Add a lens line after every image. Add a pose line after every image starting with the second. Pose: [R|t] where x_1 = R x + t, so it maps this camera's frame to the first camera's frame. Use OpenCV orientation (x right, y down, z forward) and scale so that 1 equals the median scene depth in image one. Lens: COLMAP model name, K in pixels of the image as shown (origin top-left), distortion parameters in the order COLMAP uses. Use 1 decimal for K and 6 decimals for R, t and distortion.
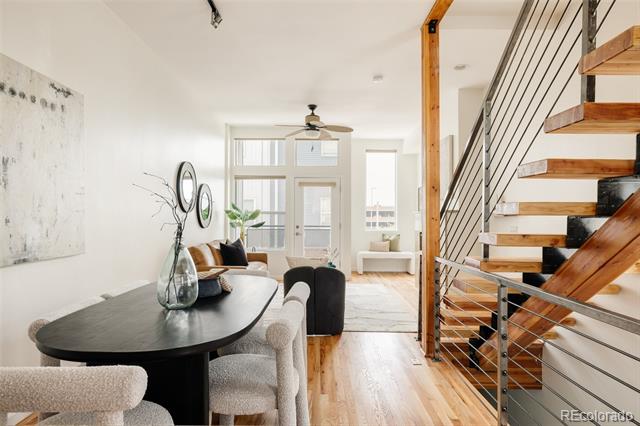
lens RADIAL K [[384.3, 0, 321.1], [0, 384.3, 212.7], [0, 0, 1]] dist [-0.000854, -0.000664]
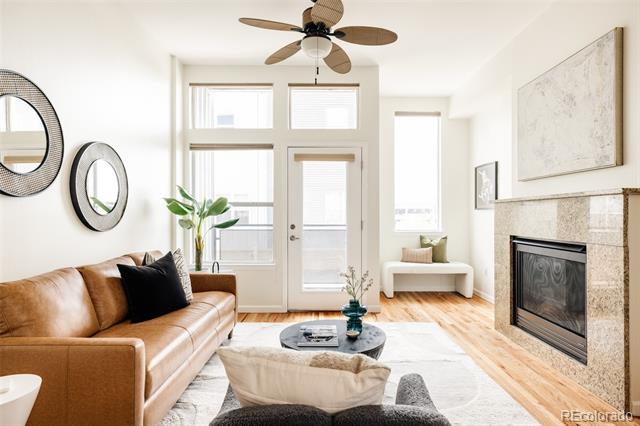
lens RADIAL K [[368.0, 0, 324.7], [0, 368.0, 214.5], [0, 0, 1]] dist [0.005733, -0.003643]
pose [[0.999975, -0.006392, 0.003038, -0.012214], [0.006371, 0.999955, 0.007018, 0.013411], [-0.003083, -0.006999, 0.999971, 0.415104]]
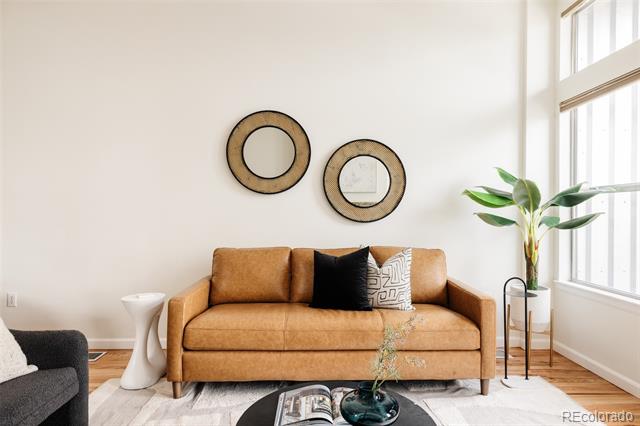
lens RADIAL K [[384.3, 0, 322.6], [0, 384.3, 214.5], [0, 0, 1]] dist [-0.000854, -0.000664]
pose [[0.032966, -0.001011, -0.999456, 0.183245], [0.002006, 0.999998, -0.000945, 0.023066], [0.999454, -0.001974, 0.032968, 0.738945]]
